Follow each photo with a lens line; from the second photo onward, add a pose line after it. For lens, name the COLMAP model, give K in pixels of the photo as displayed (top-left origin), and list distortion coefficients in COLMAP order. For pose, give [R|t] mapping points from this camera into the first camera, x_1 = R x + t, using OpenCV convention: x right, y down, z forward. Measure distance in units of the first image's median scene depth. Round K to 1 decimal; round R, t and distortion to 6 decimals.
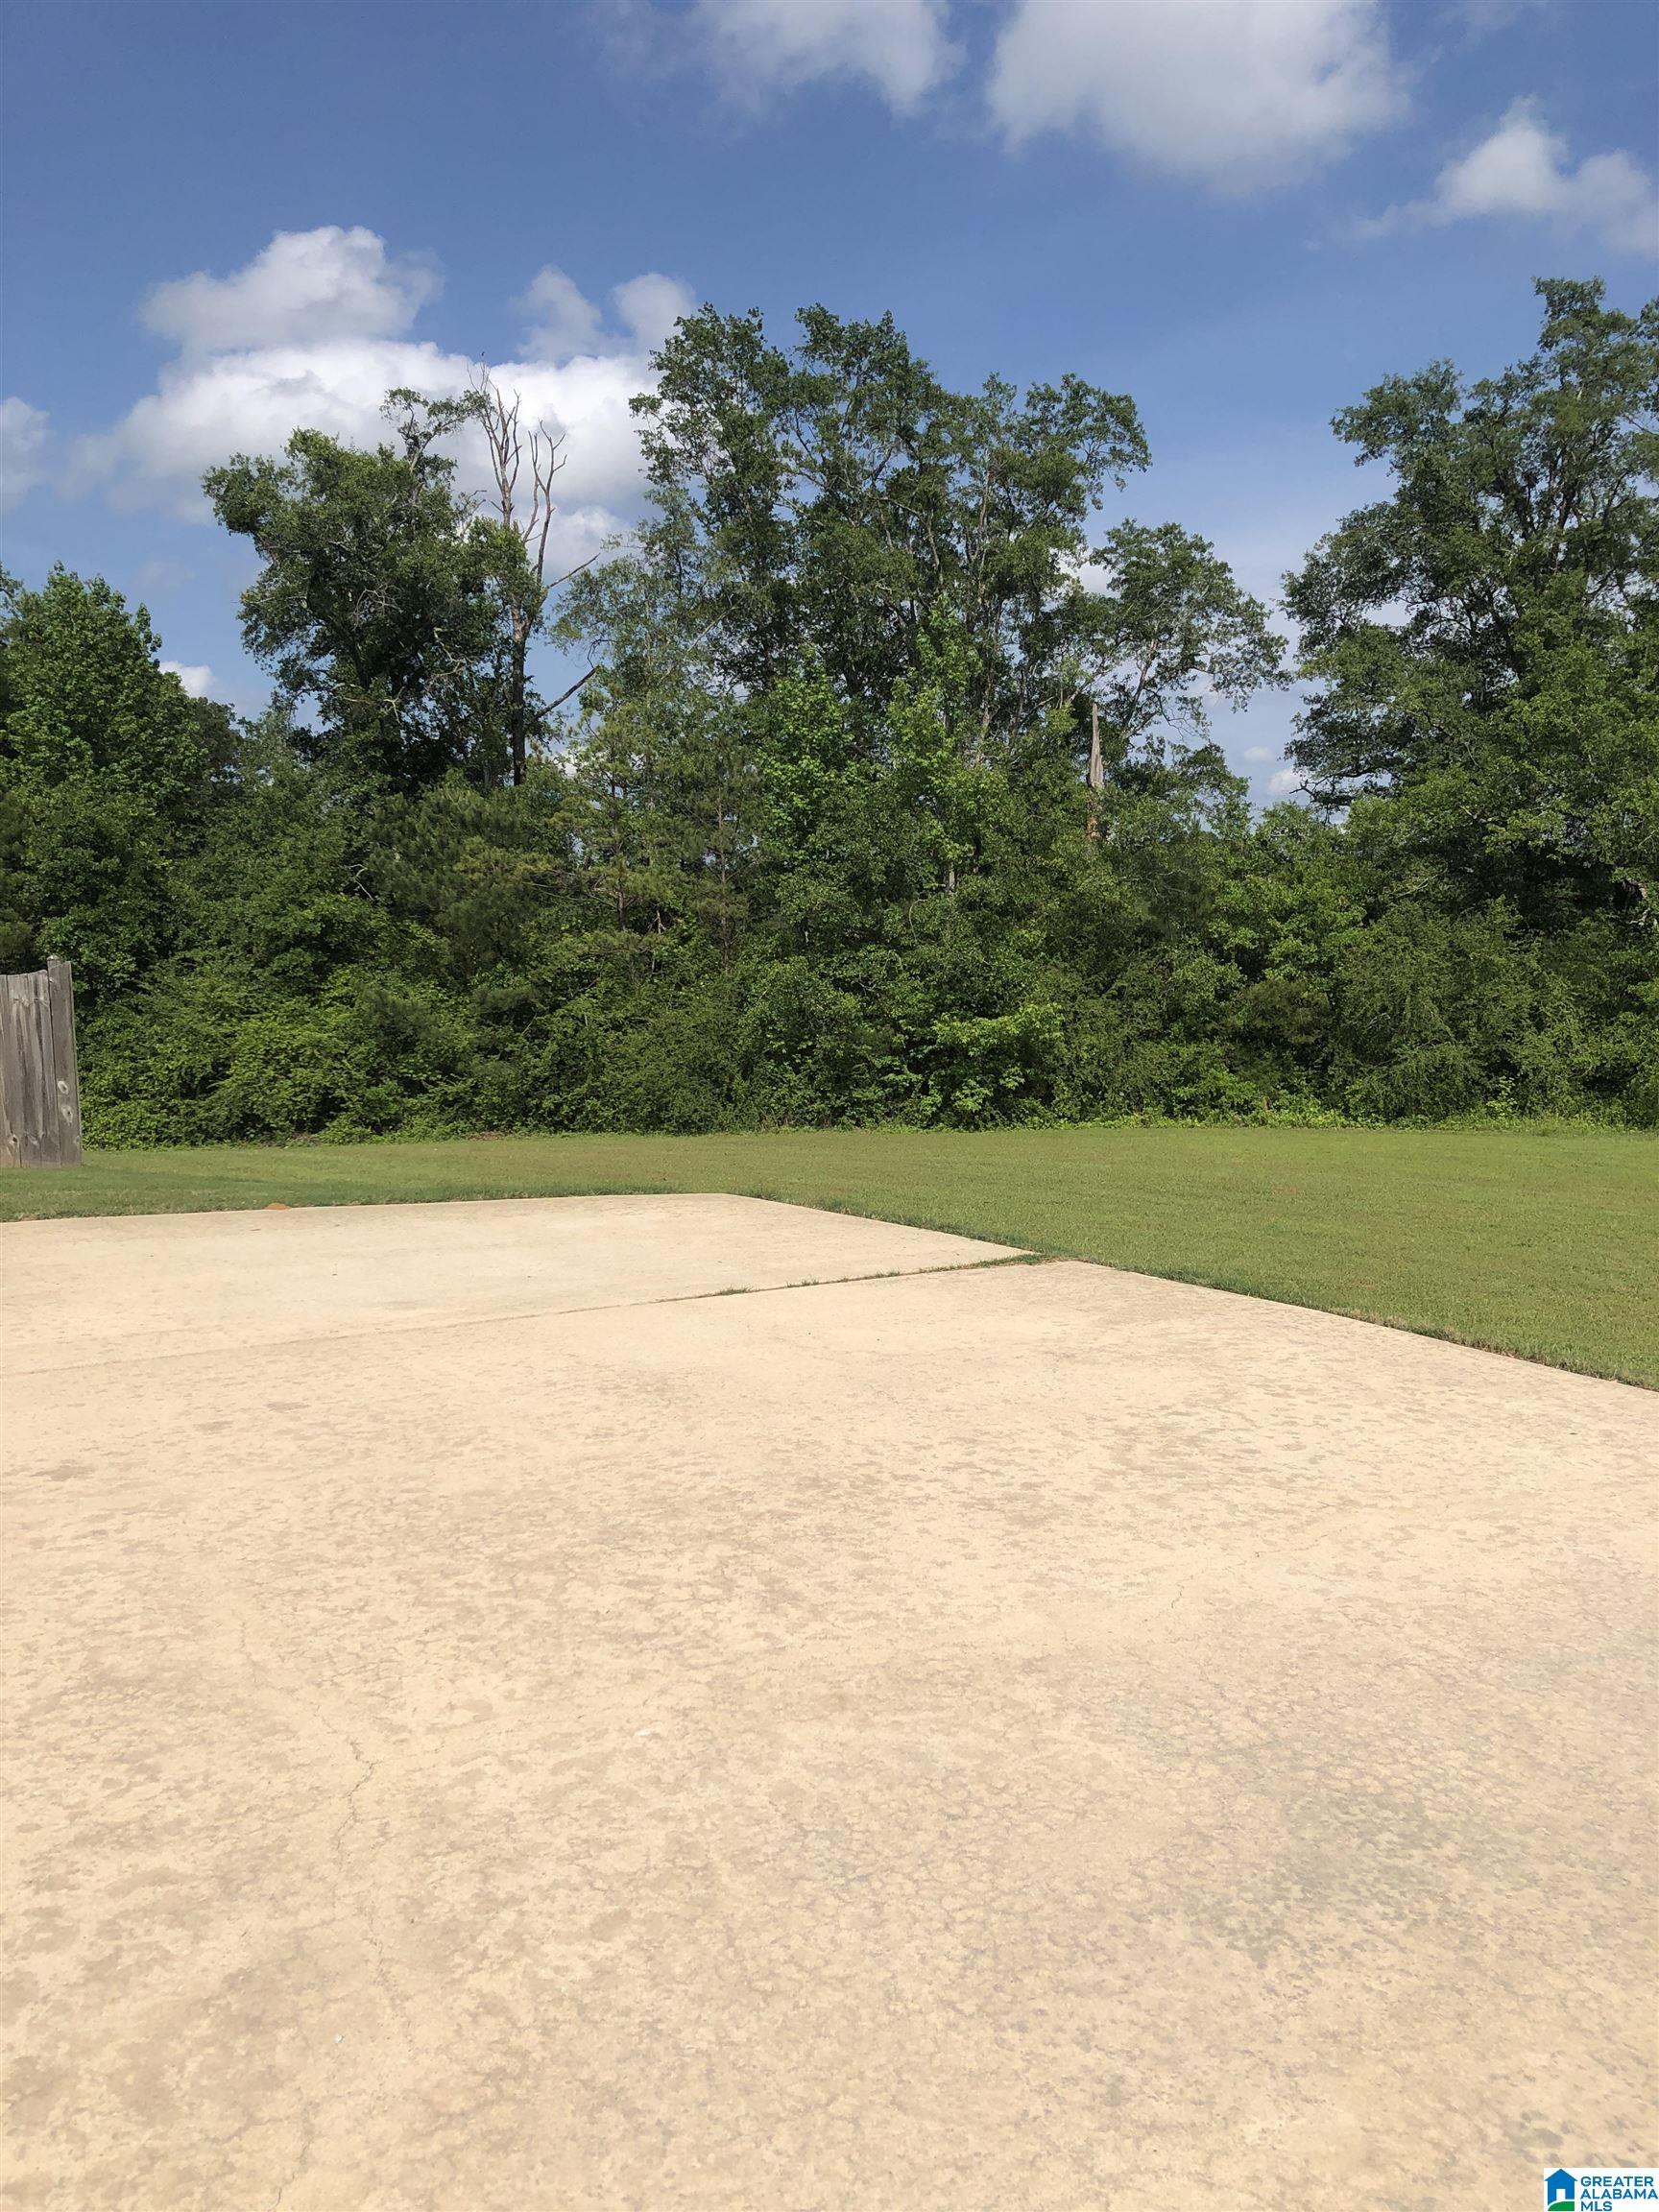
lens RADIAL K [[1812.7, 0, 827.1], [0, 1812.7, 1122.5], [0, 0, 1]] dist [0.035252, -0.026027]
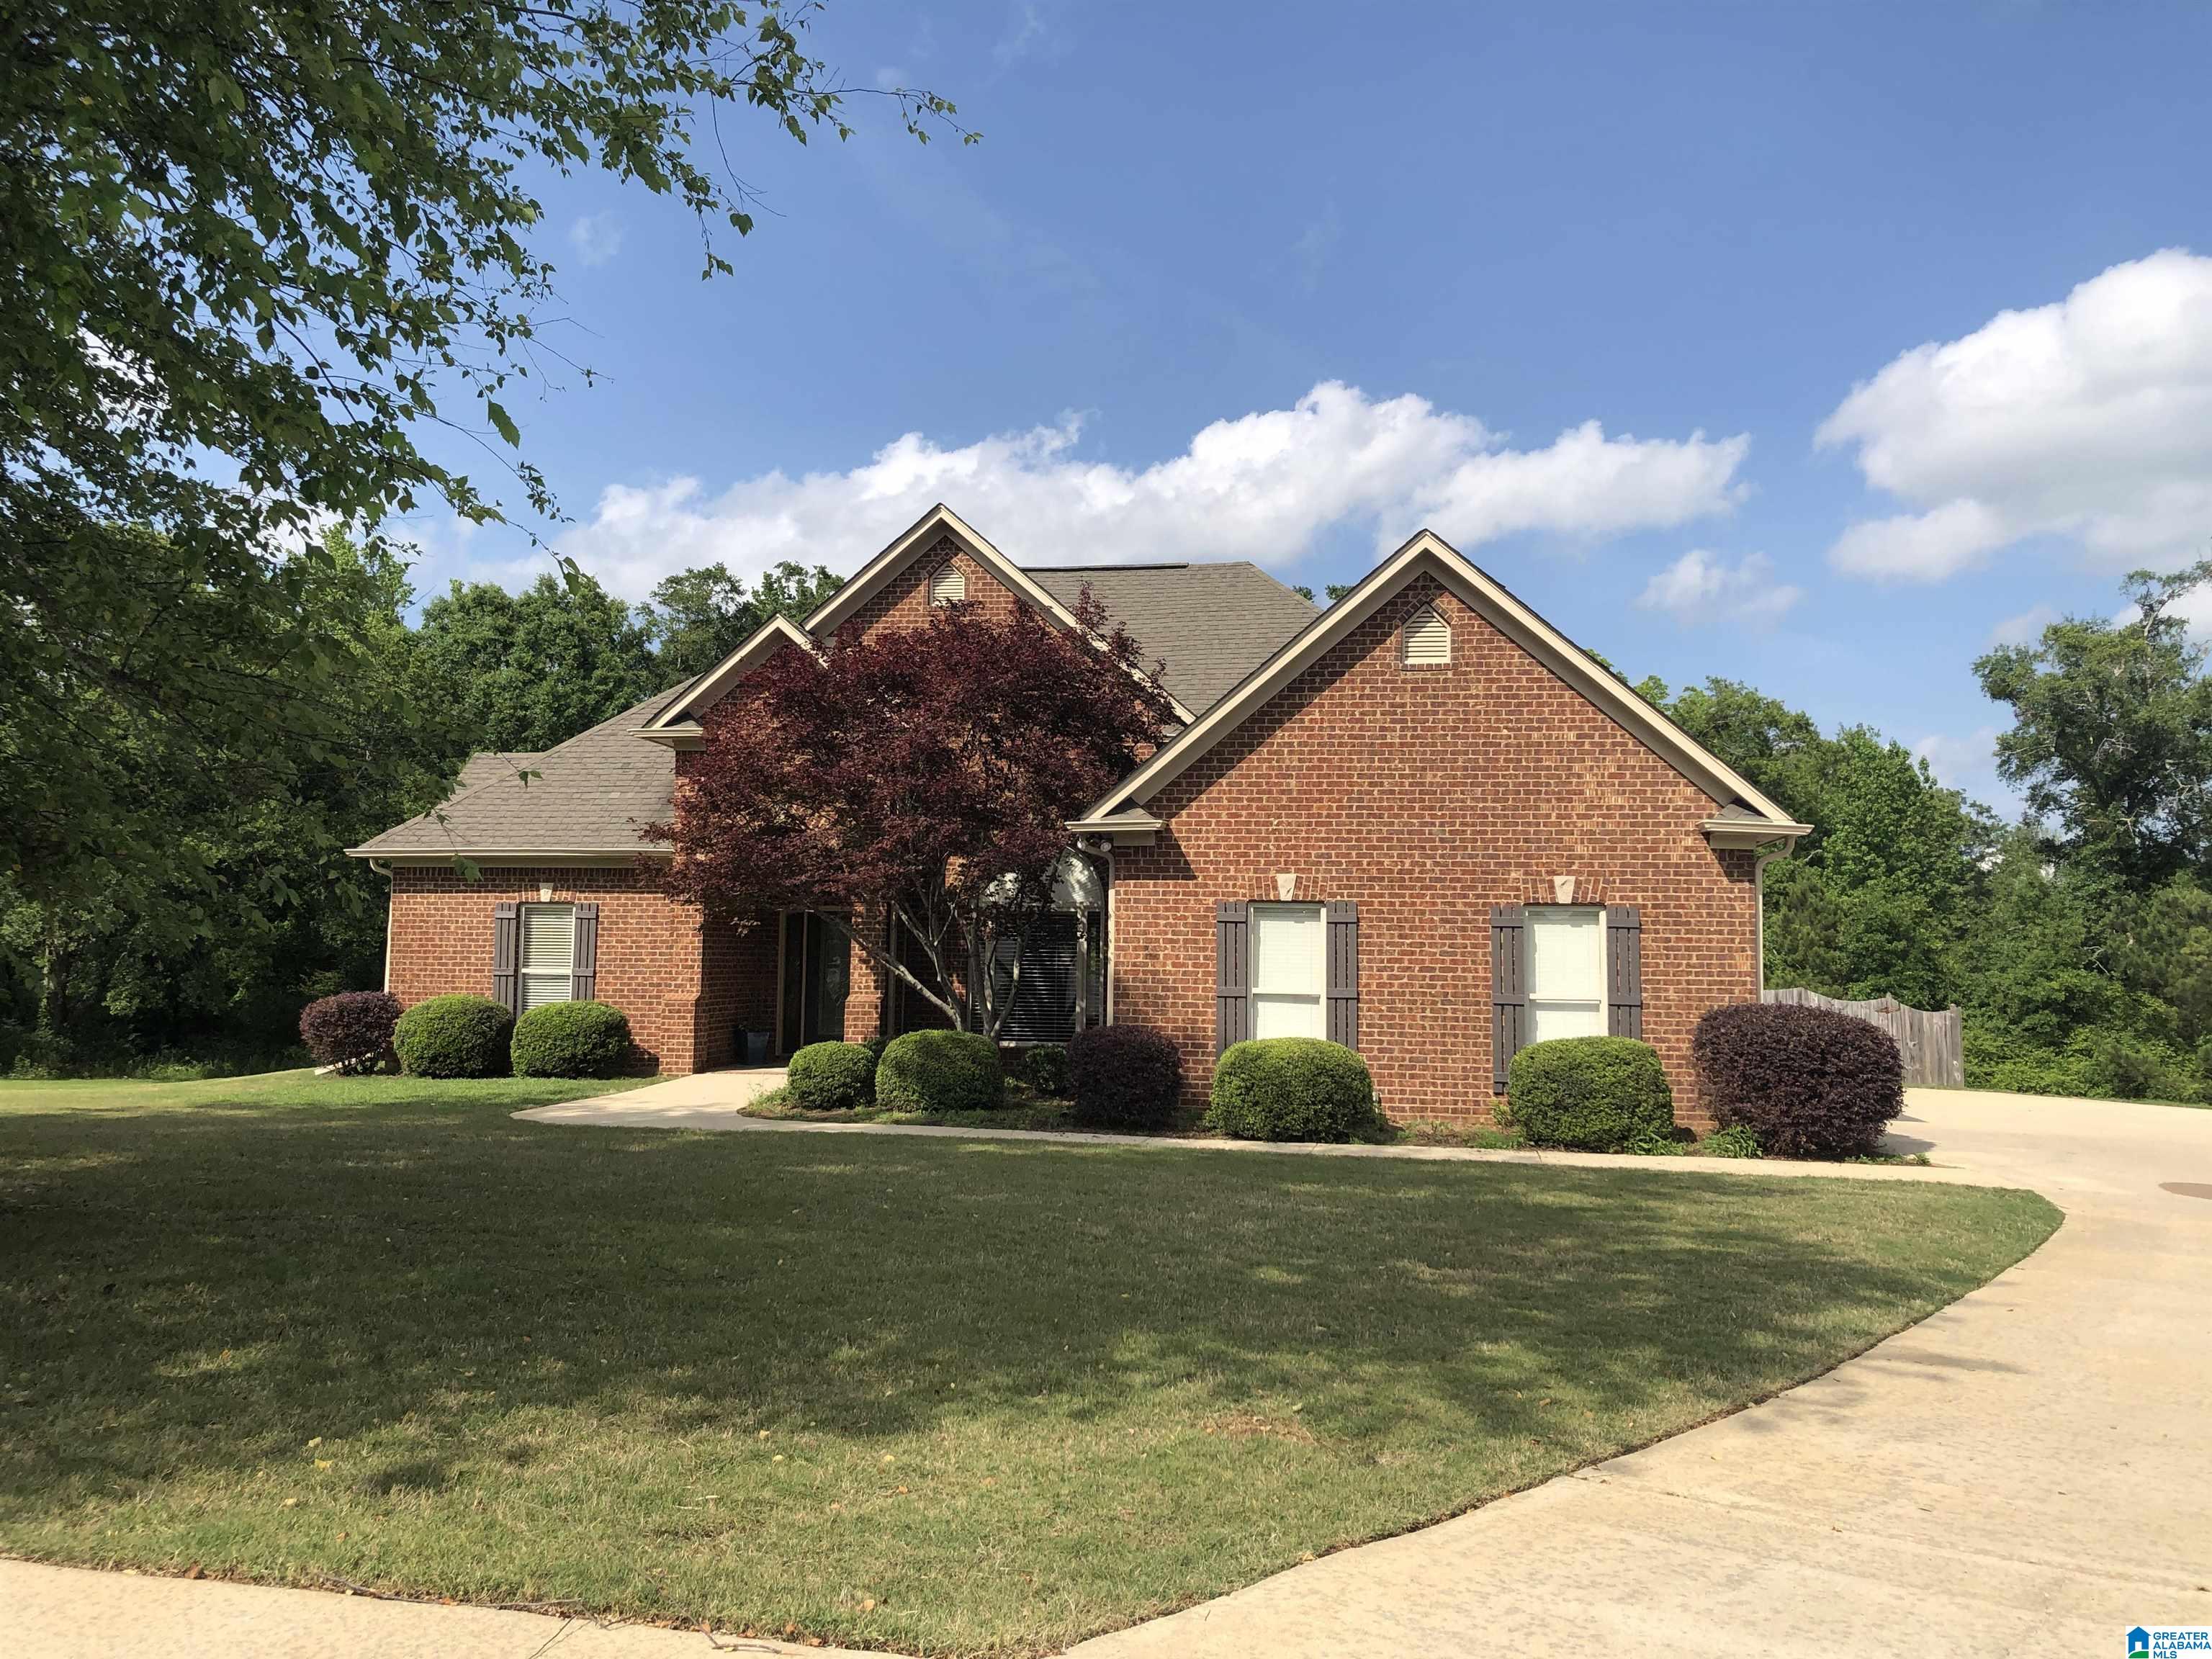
lens RADIAL K [[1812.7, 0, 1105.4], [0, 1812.7, 805.8], [0, 0, 1]] dist [0.035252, -0.026027]
pose [[0.737532, -0.040893, -0.674072, 0.099393], [-0.098645, 0.980935, -0.167441, 0.045022], [0.668068, 0.189987, 0.719437, -0.412933]]
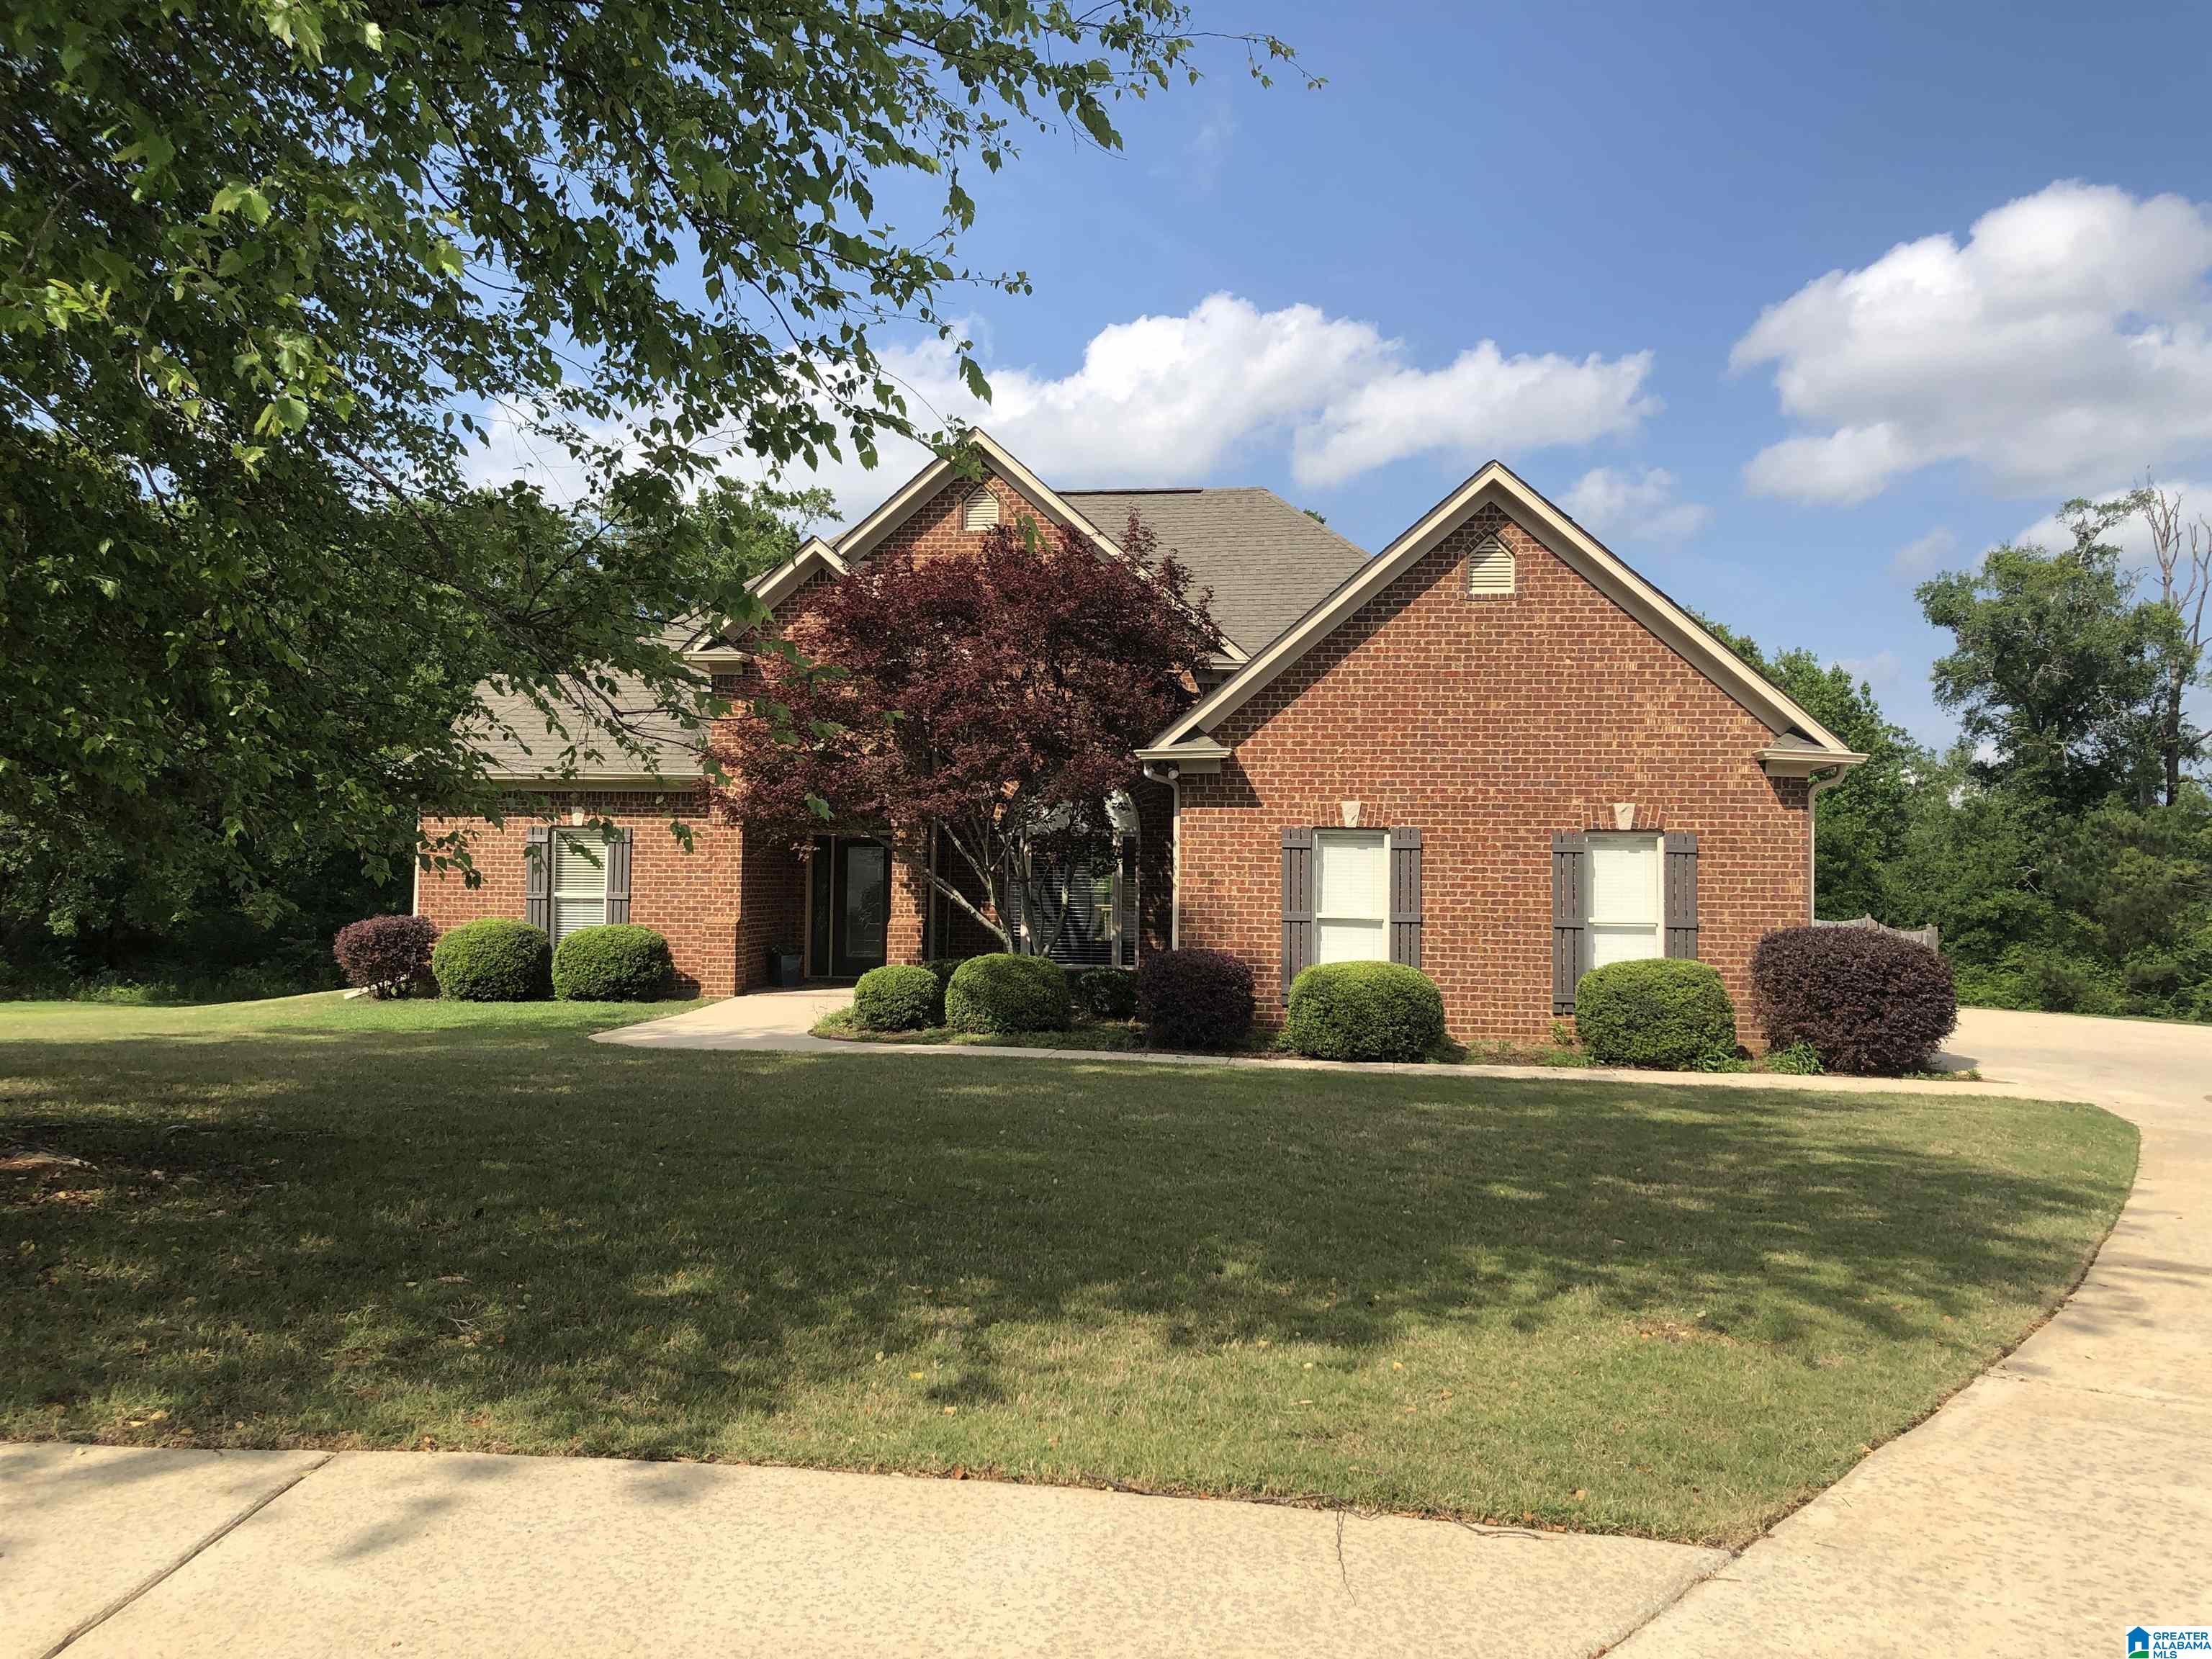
lens RADIAL K [[1812.7, 0, 1104.2], [0, 1812.7, 823.4], [0, 0, 1]] dist [0.035252, -0.026027]
pose [[0.767587, -0.003915, -0.640933, 0.077184], [-0.093971, 0.988488, -0.118579, 0.047429], [0.634018, 0.151249, 0.758383, -0.439176]]
